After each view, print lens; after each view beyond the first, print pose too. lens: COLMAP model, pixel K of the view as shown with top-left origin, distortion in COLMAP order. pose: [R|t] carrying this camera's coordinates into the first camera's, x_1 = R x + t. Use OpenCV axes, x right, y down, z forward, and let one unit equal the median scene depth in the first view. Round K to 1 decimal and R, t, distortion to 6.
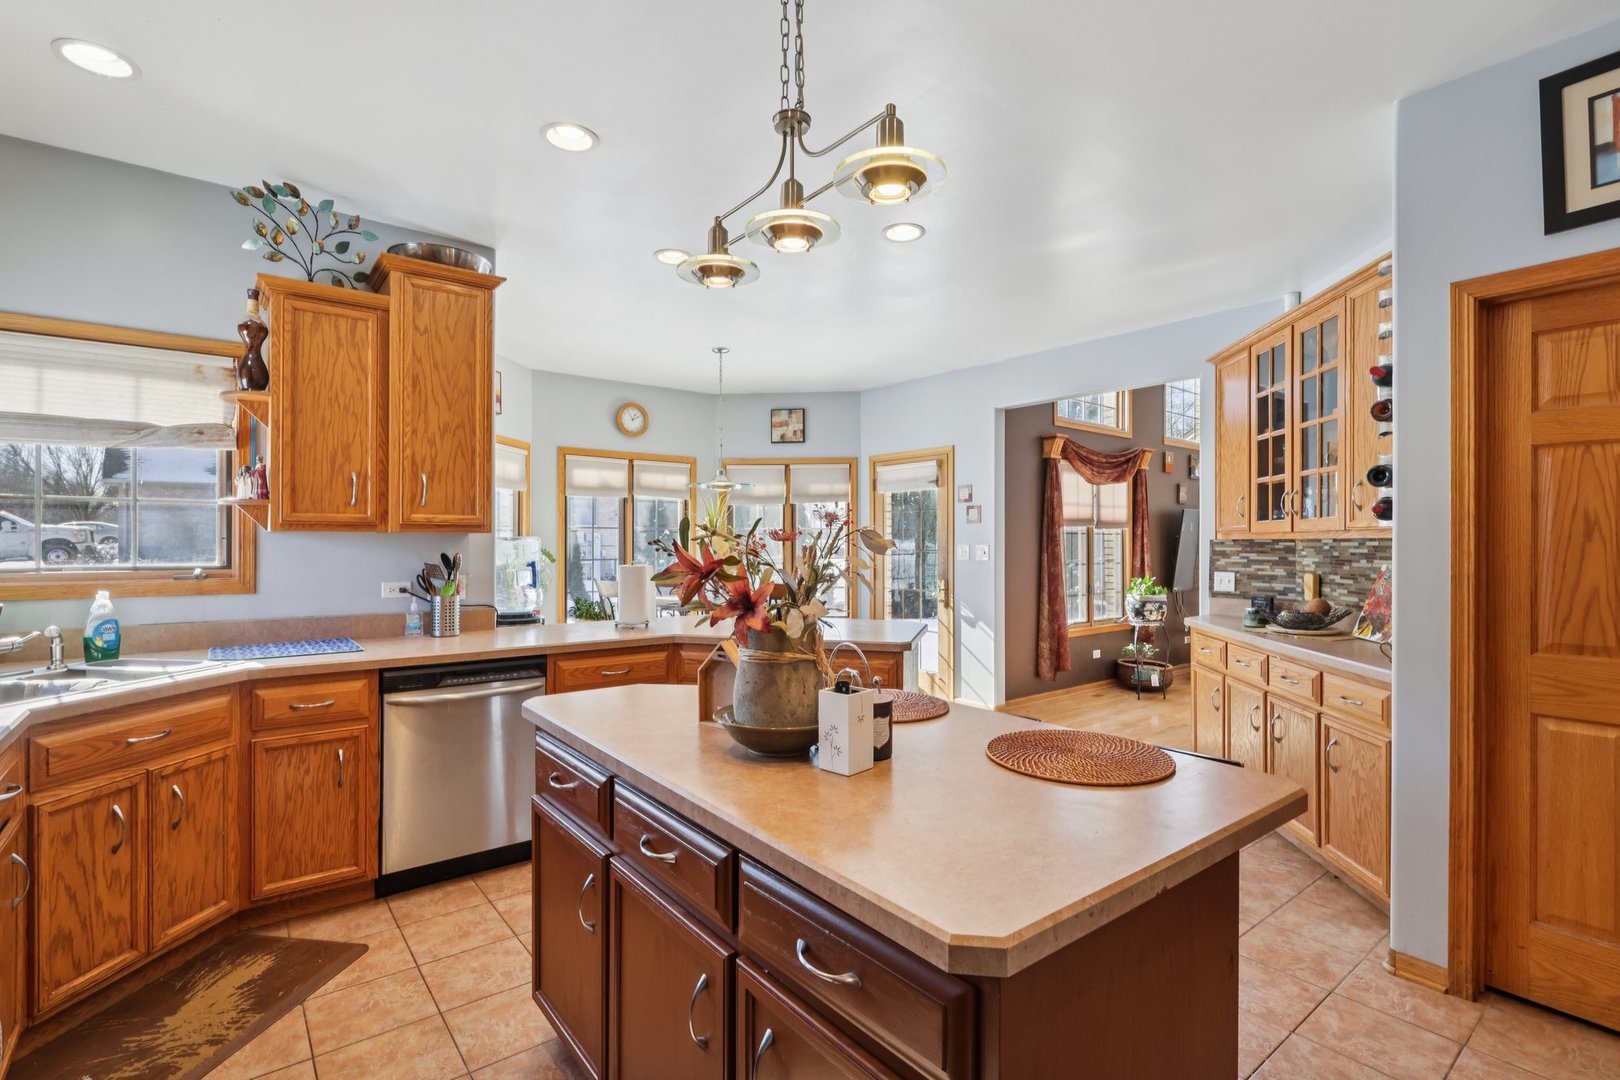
lens RADIAL K [[751.5, 0, 804.3], [0, 751.5, 539.9], [0, 0, 1]] dist [-0.008845, 0.001505]
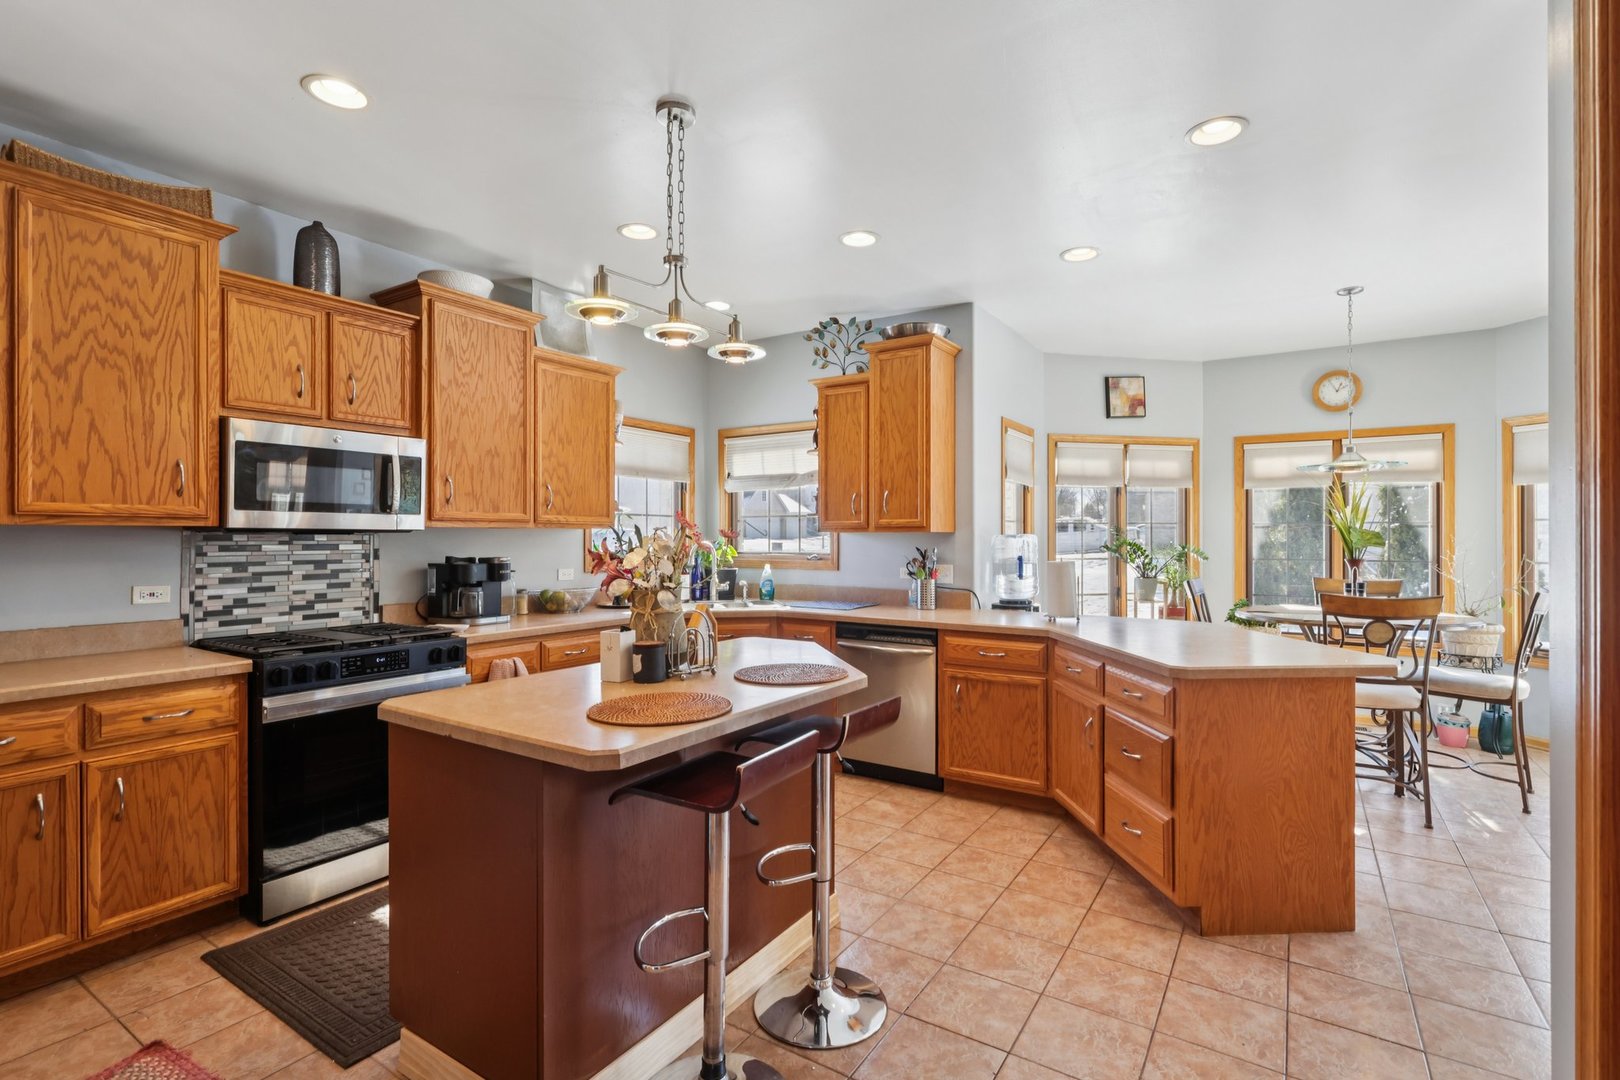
lens RADIAL K [[751.5, 0, 806.2], [0, 751.5, 537.7], [0, 0, 1]] dist [-0.008845, 0.001505]
pose [[0.322173, -0.001837, -0.946679, 0.793241], [0.002656, 0.999996, -0.001037, 0.001472], [0.946677, -0.002180, 0.322176, 0.403937]]
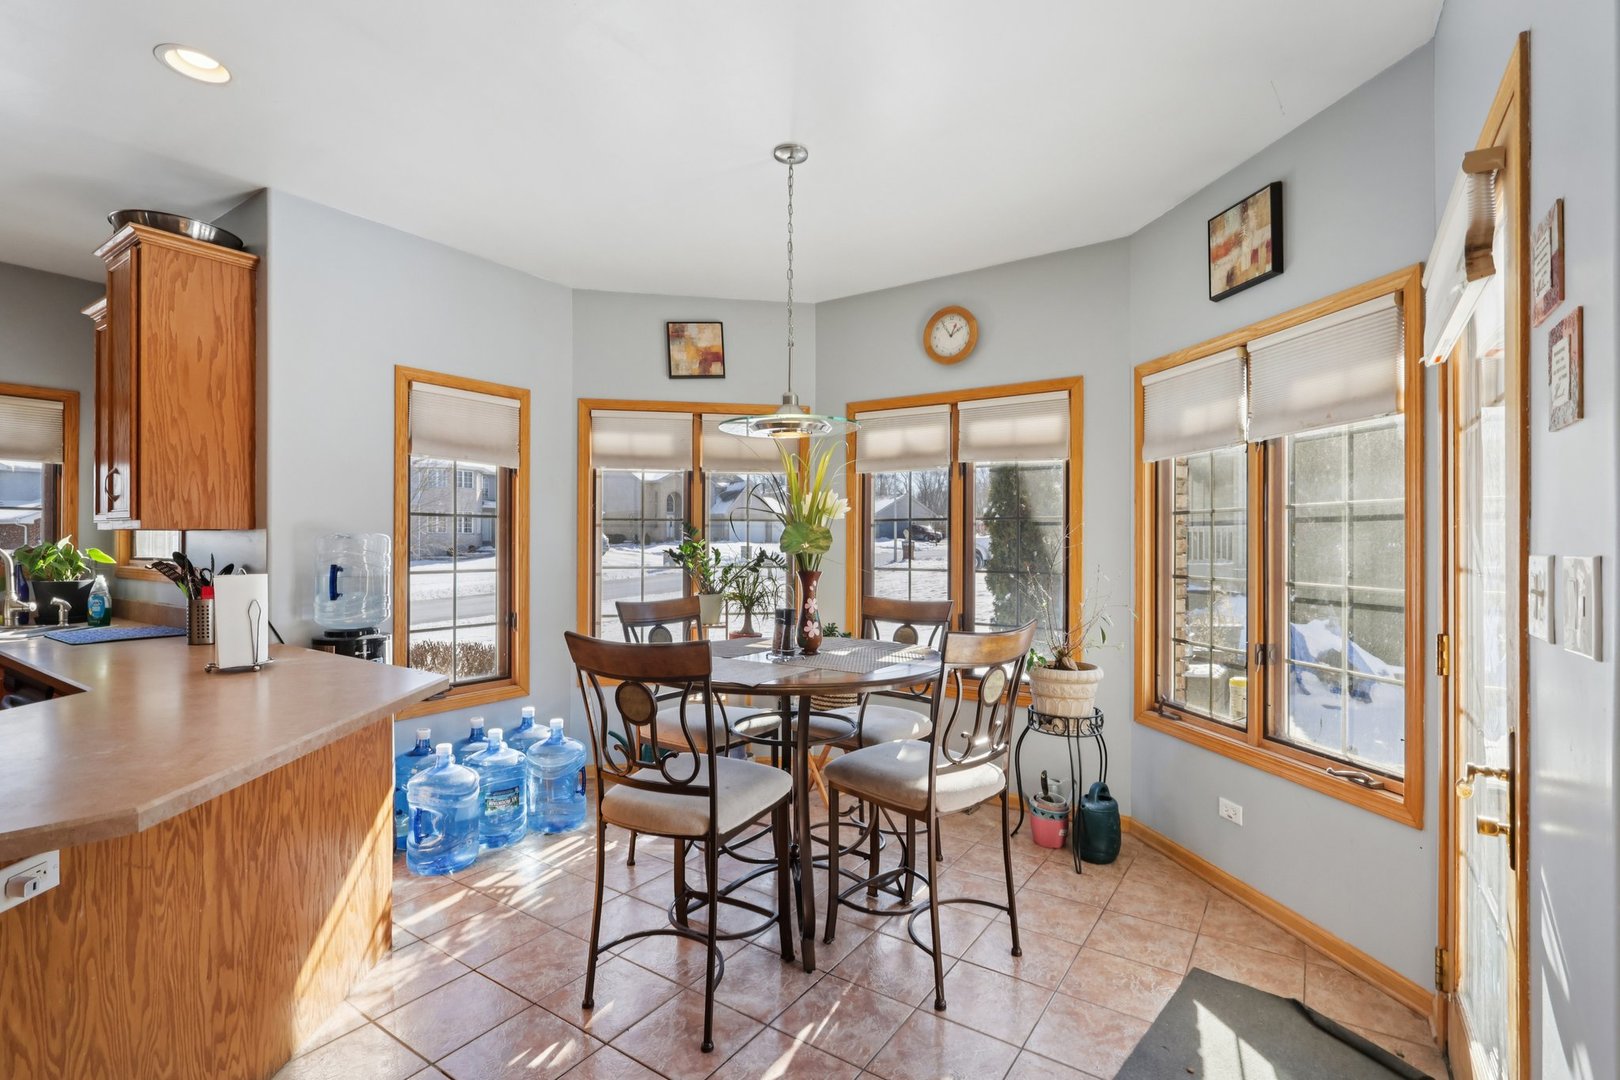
lens RADIAL K [[751.5, 0, 825.4], [0, 751.5, 540.6], [0, 0, 1]] dist [-0.008845, 0.001505]
pose [[0.314702, -0.002953, -0.949186, 0.664046], [0.002702, 0.999994, -0.002215, 0.006987], [0.949187, -0.001868, 0.314708, 1.585650]]
